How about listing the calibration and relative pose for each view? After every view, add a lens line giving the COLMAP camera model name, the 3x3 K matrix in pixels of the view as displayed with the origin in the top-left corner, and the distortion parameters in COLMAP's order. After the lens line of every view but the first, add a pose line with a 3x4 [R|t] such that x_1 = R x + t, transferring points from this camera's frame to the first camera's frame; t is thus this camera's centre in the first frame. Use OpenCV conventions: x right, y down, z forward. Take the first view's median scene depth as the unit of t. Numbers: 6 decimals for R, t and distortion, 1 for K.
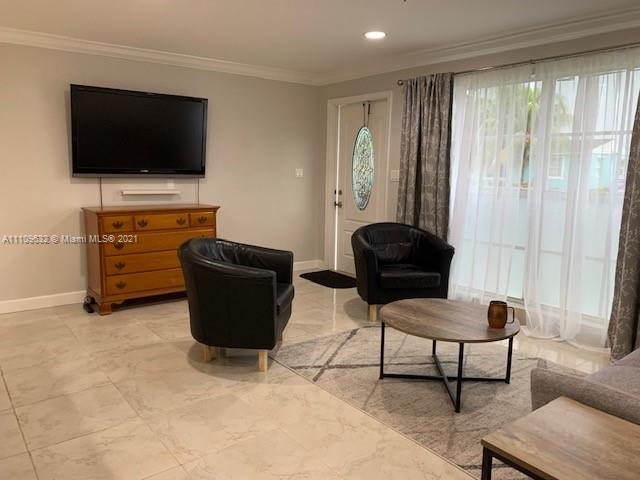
lens RADIAL K [[488.4, 0, 313.7], [0, 488.4, 243.8], [0, 0, 1]] dist [0.035909, -0.044276]
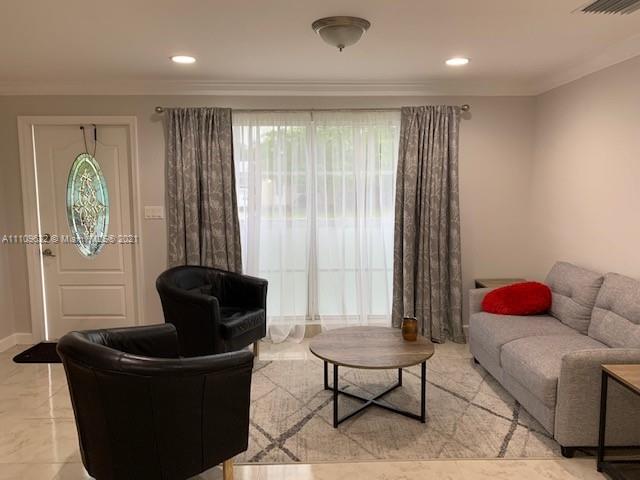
lens RADIAL K [[488.4, 0, 322.0], [0, 488.4, 235.6], [0, 0, 1]] dist [0.035909, -0.044276]
pose [[0.591737, -0.103391, 0.799473, -0.431264], [0.146005, 0.989085, 0.019846, -0.085666], [-0.792799, 0.104983, 0.600374, 0.280000]]
